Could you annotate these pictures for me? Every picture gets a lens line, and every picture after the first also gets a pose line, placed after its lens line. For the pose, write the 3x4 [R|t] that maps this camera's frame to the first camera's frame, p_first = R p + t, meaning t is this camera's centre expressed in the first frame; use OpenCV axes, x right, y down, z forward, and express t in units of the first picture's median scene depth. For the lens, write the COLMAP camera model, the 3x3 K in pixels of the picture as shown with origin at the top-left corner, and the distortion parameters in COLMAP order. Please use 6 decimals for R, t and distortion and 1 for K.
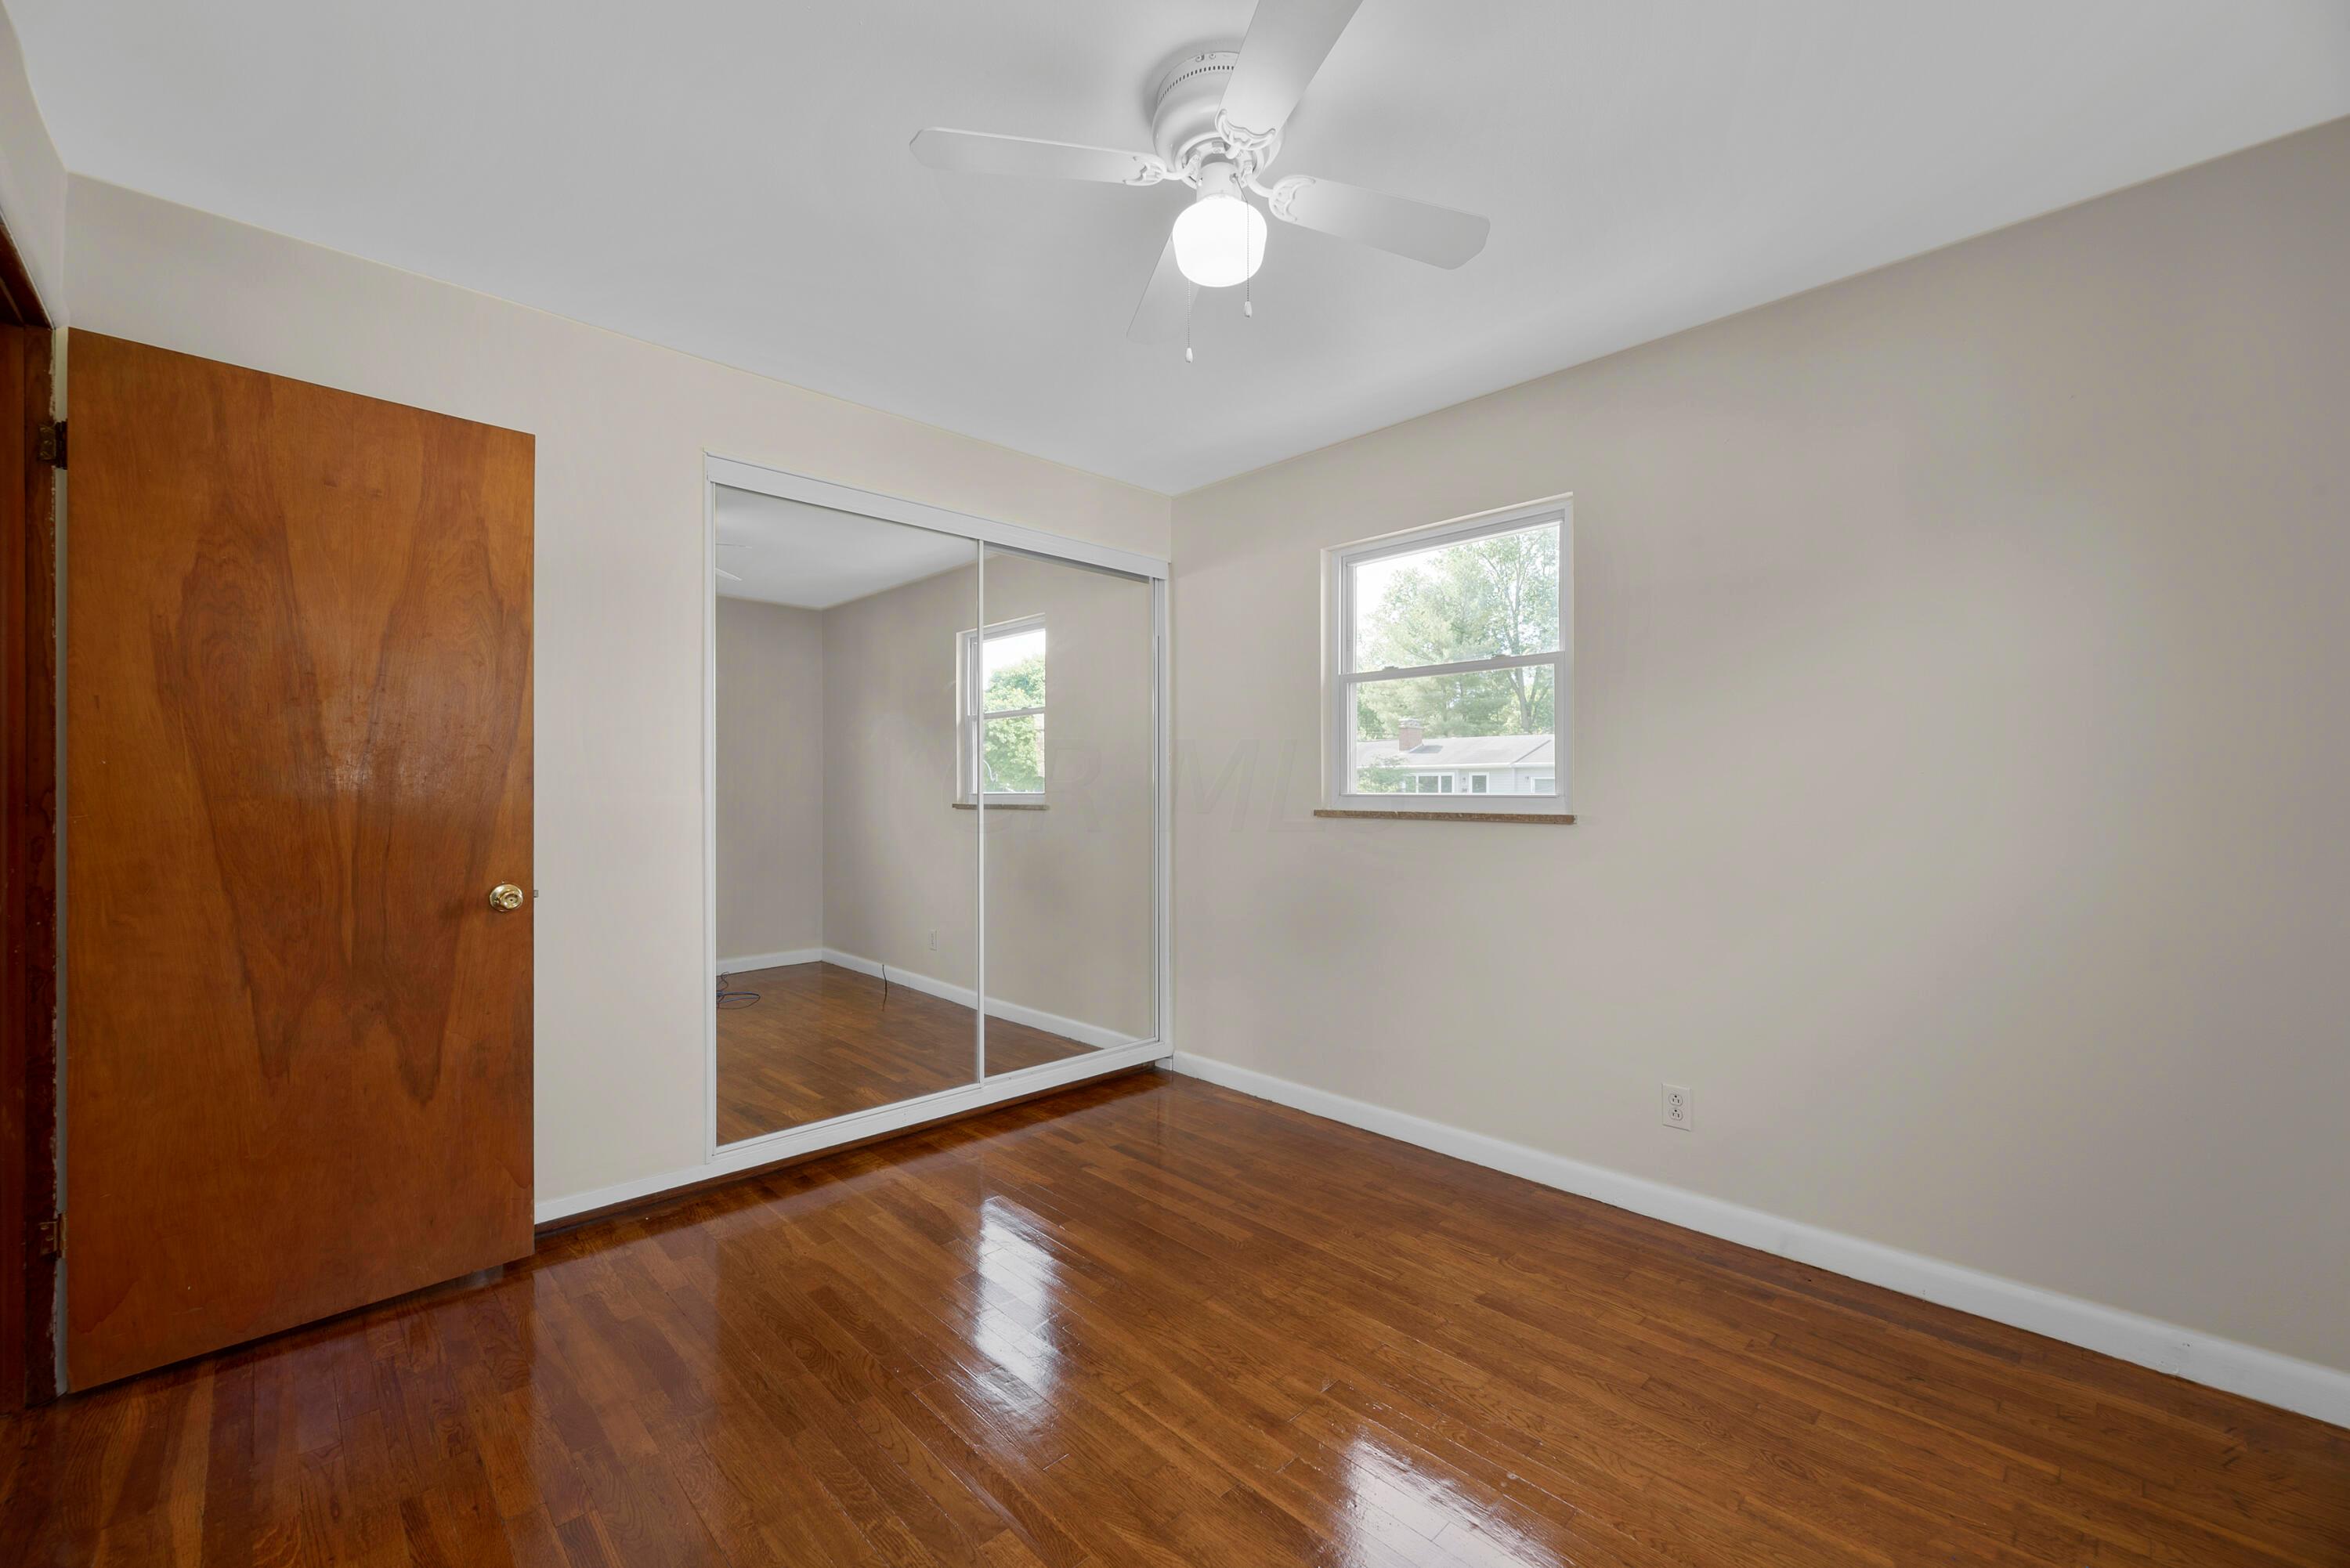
lens RADIAL K [[998.5, 0, 1176.6], [0, 998.5, 791.0], [0, 0, 1]] dist [-0.000676, 0.000003]
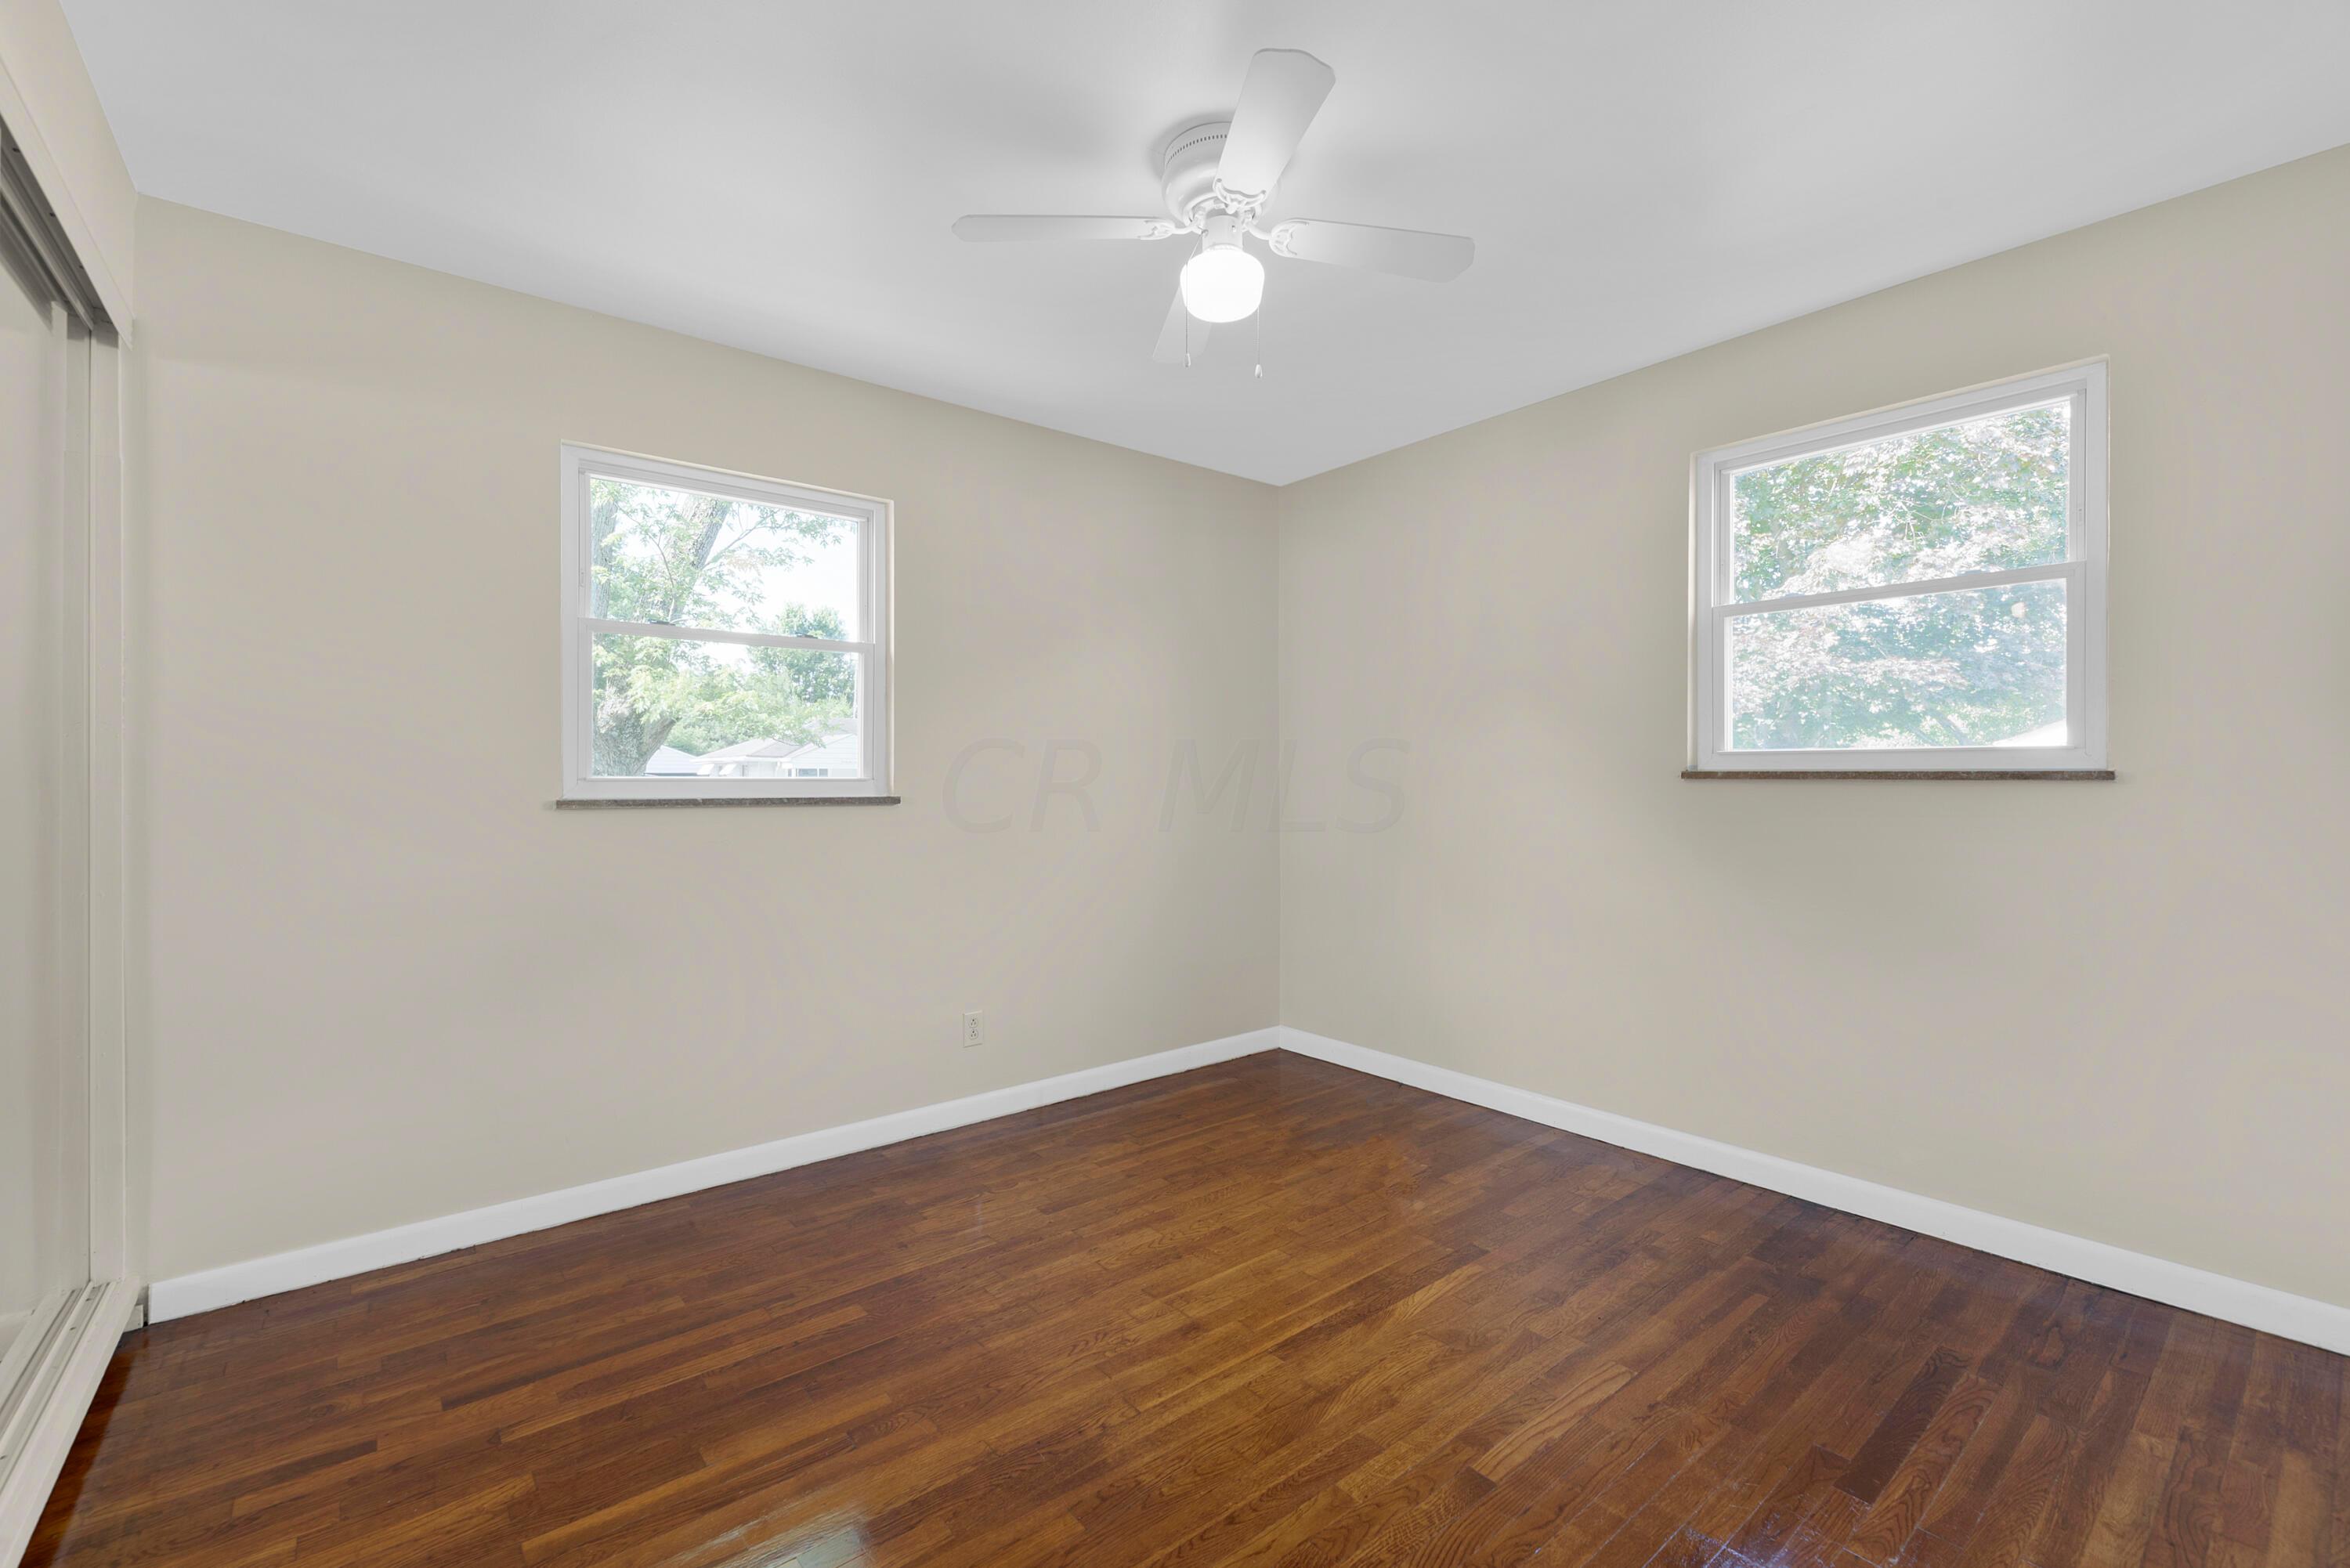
lens RADIAL K [[957.0, 0, 1182.6], [0, 957.0, 794.5], [0, 0, 1]] dist [-0.001674, -0.000233]
pose [[0.069872, -0.018648, 0.997382, -0.876336], [-0.000305, 0.999825, 0.018715, -0.016444], [-0.997556, -0.001612, 0.069854, 0.802245]]
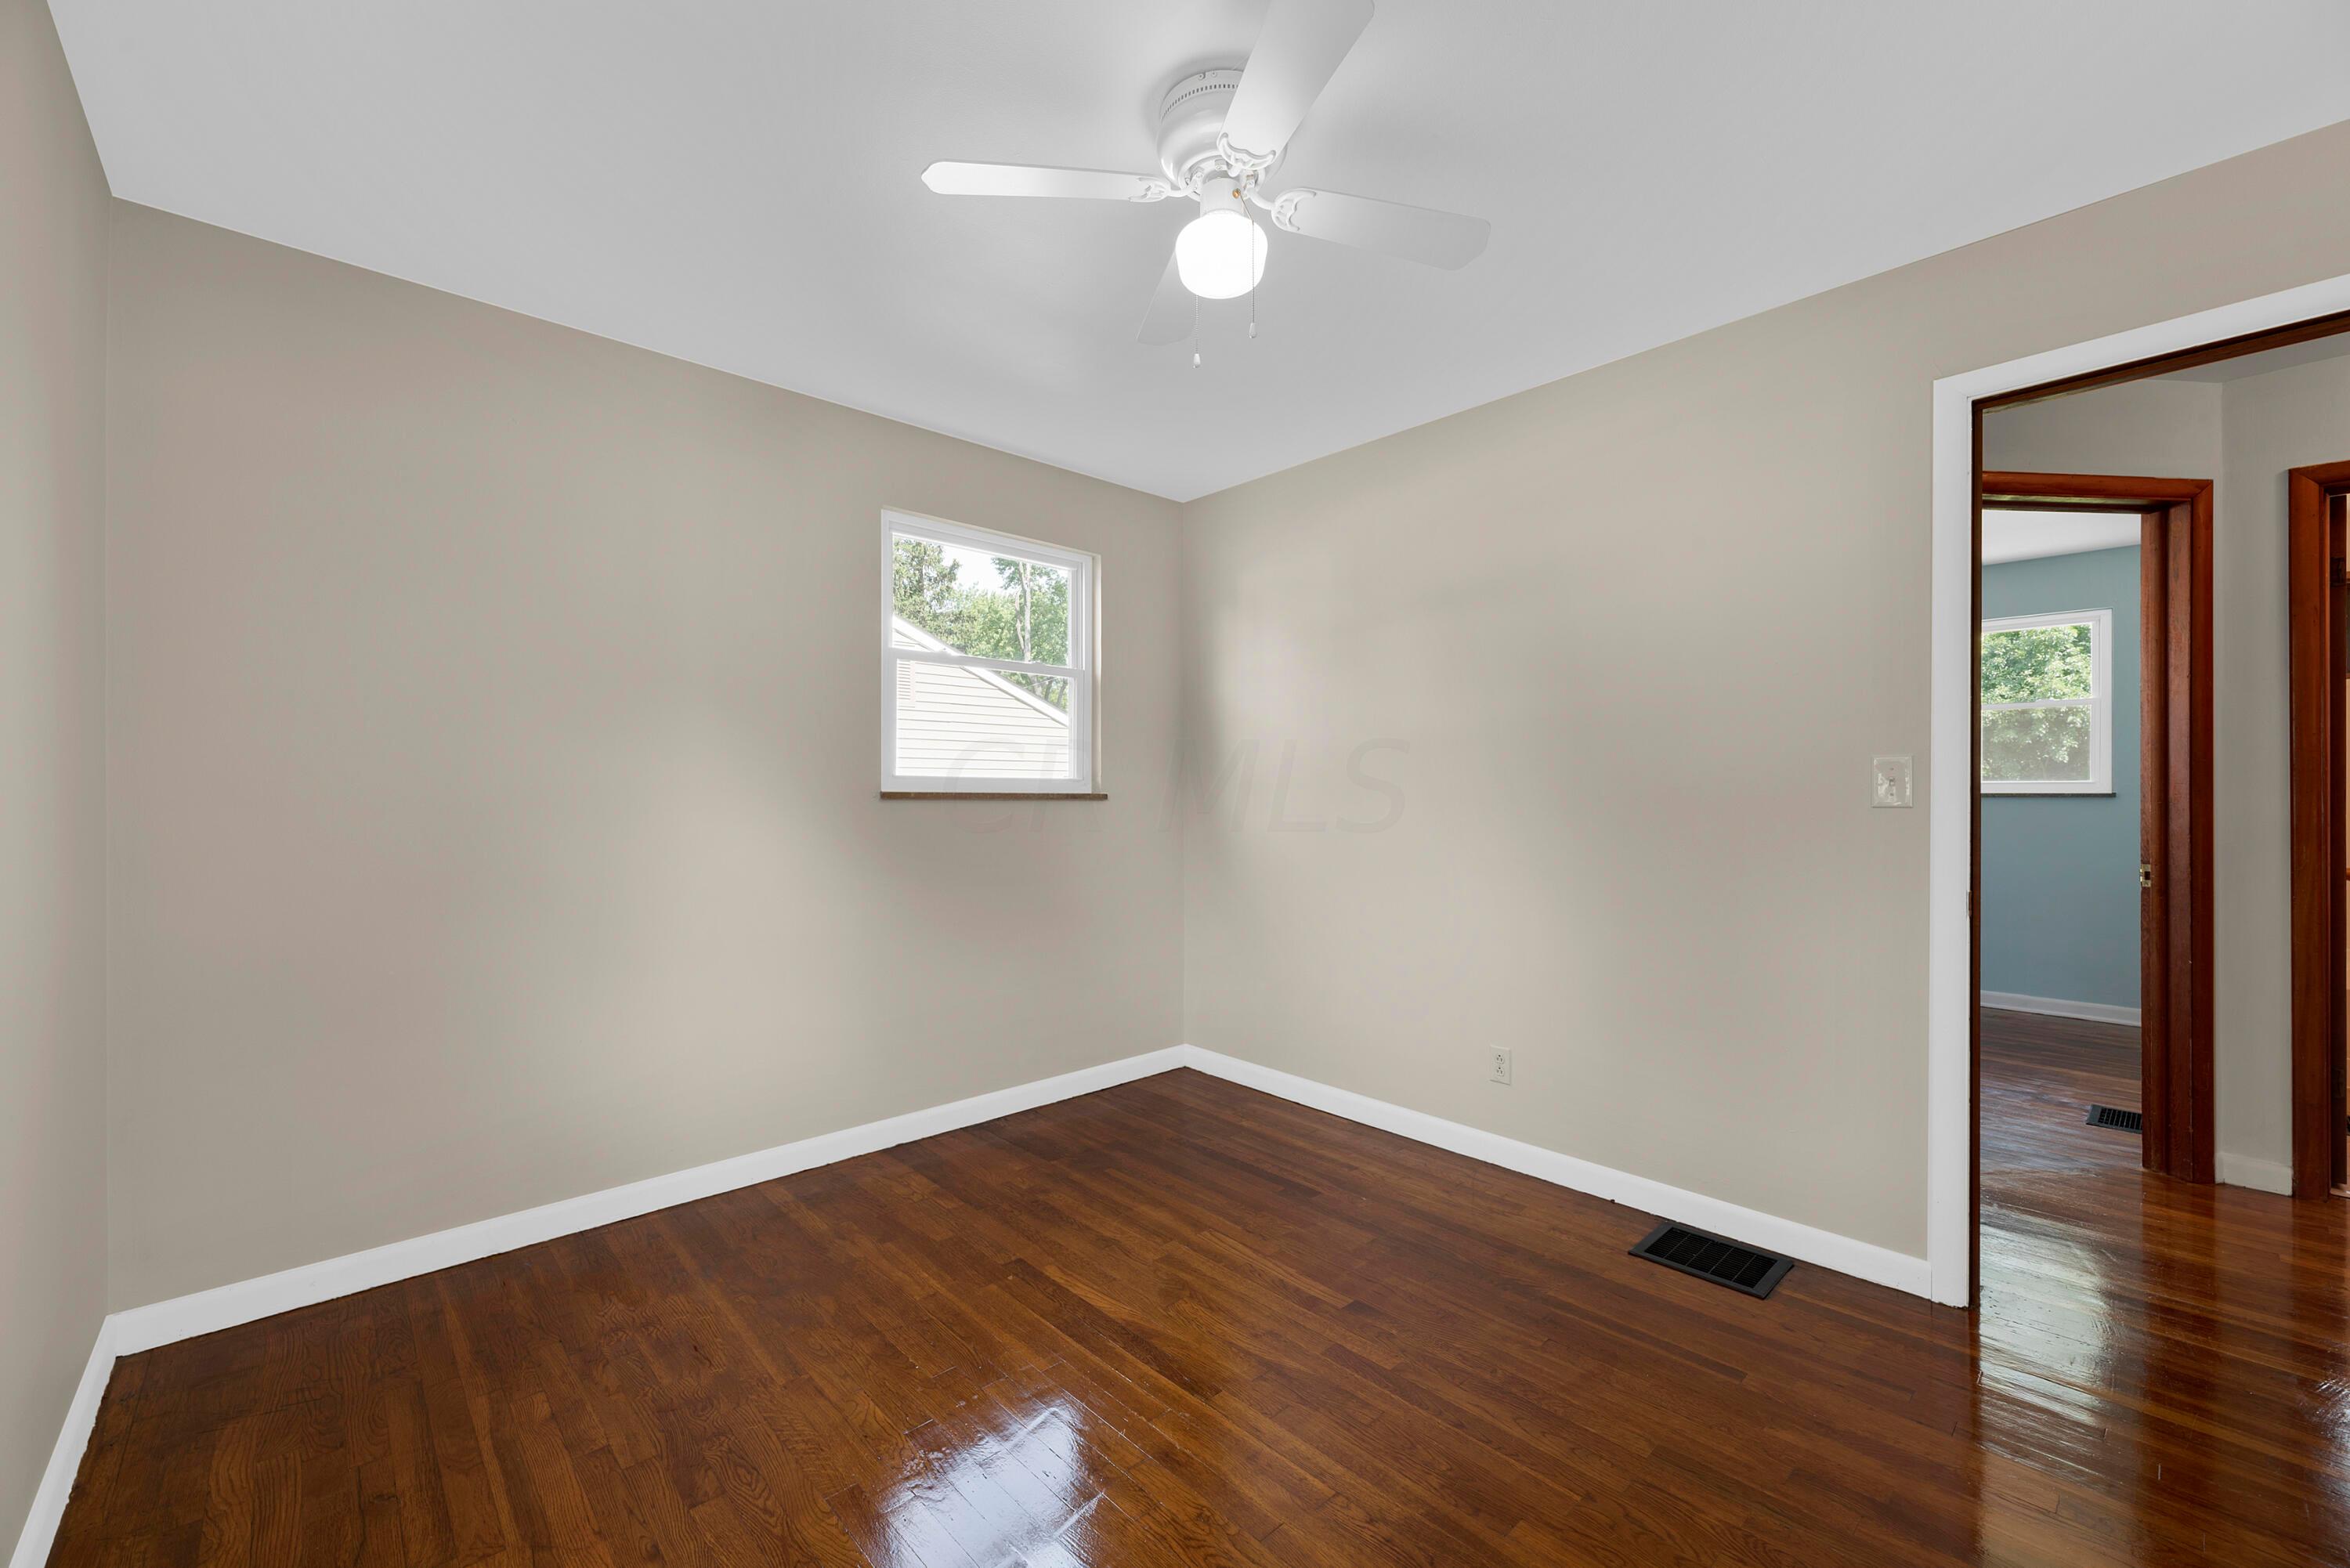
lens RADIAL K [[957.0, 0, 1182.6], [0, 957.0, 794.5], [0, 0, 1]] dist [-0.001674, -0.000233]
pose [[-0.999787, 0.001479, 0.020606, 0.051616], [0.001392, 0.999990, -0.004240, 0.005703], [-0.020612, -0.004210, -0.999779, 1.639568]]
